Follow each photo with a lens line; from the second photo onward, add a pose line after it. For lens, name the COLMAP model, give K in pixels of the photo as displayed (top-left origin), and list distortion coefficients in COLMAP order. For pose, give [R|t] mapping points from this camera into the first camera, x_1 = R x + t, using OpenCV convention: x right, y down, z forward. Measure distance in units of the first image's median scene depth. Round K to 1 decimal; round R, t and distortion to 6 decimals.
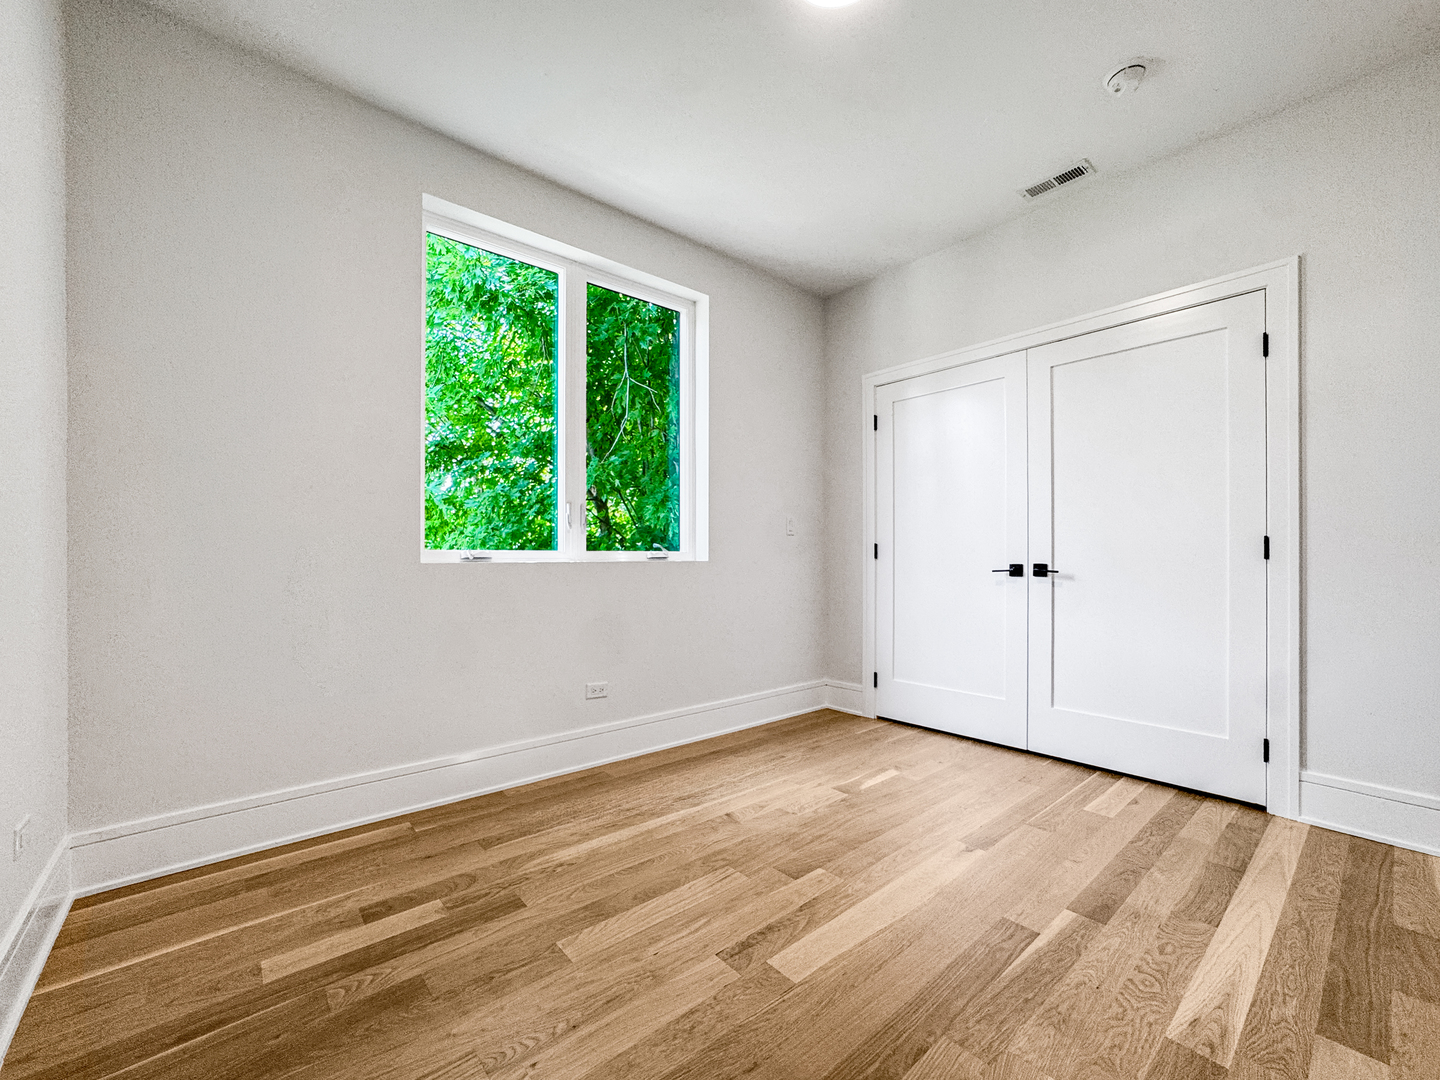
lens RADIAL K [[595.0, 0, 716.1], [0, 595.0, 540.8], [0, 0, 1]] dist [-0.037696, 0.012851]
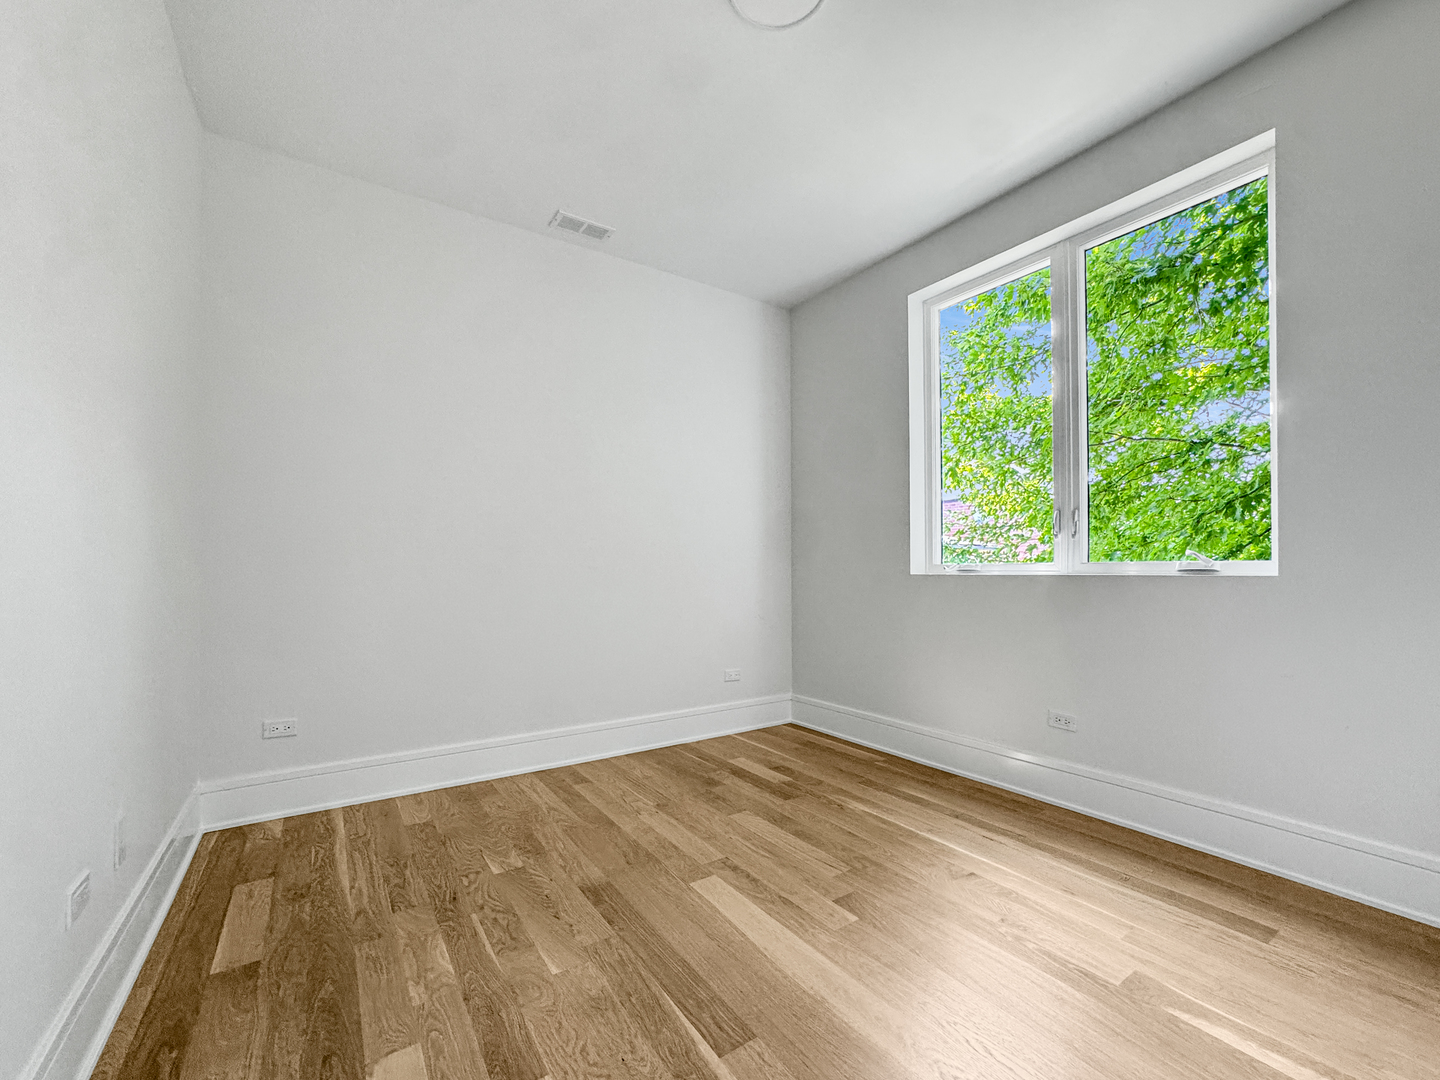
lens RADIAL K [[595.0, 0, 716.1], [0, 595.0, 540.8], [0, 0, 1]] dist [-0.037696, 0.012851]
pose [[-0.115931, -0.045369, -0.992221, 1.165901], [0.031716, 0.998278, -0.049352, 0.019443], [0.992751, -0.037191, -0.114292, 0.950499]]
